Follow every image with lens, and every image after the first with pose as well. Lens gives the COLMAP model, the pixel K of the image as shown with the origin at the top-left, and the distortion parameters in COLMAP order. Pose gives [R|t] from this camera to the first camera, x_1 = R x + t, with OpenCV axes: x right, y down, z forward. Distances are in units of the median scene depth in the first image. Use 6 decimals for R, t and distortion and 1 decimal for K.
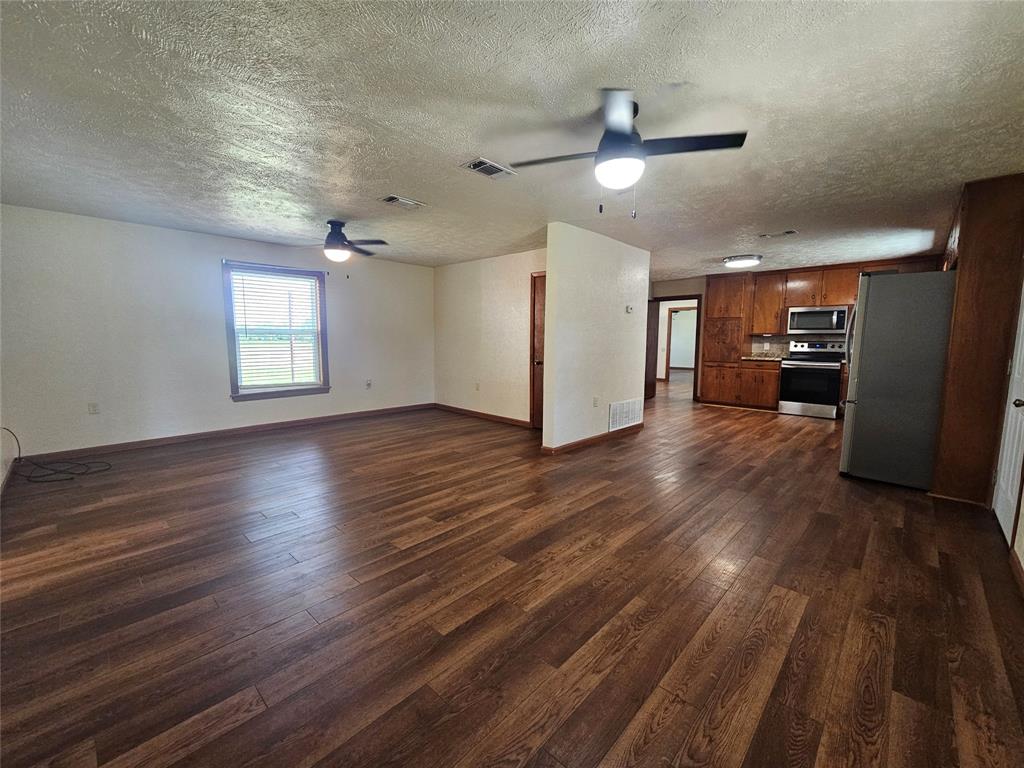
lens RADIAL K [[423.1, 0, 515.5], [0, 423.1, 383.9], [0, 0, 1]] dist [0.000136, 0.000109]
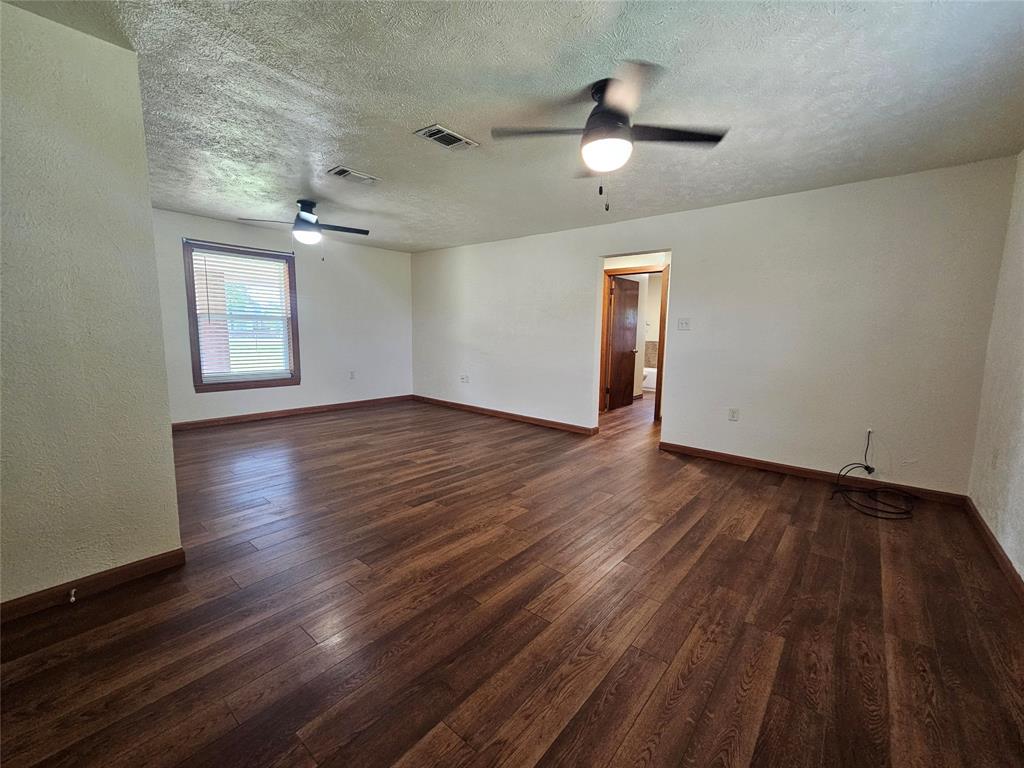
lens RADIAL K [[423.1, 0, 515.5], [0, 423.1, 383.9], [0, 0, 1]] dist [0.000136, 0.000109]
pose [[-0.997829, -0.021350, -0.062305, -0.392306], [-0.035160, 0.972599, 0.229816, -0.213701], [0.055692, 0.231508, -0.971238, 2.051609]]
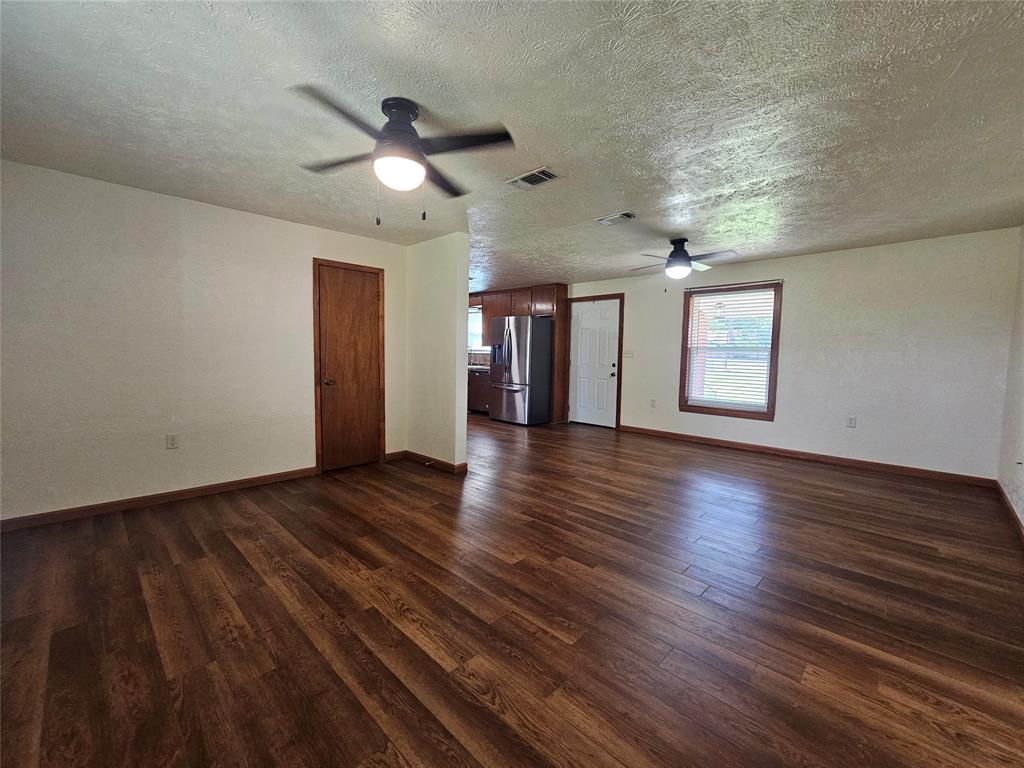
lens RADIAL K [[423.1, 0, 515.5], [0, 423.1, 383.9], [0, 0, 1]] dist [0.000136, 0.000109]
pose [[0.011377, -0.083197, 0.996468, -1.217777], [0.093467, 0.992258, 0.081779, -0.134132], [-0.995557, 0.092207, 0.019065, 1.193545]]
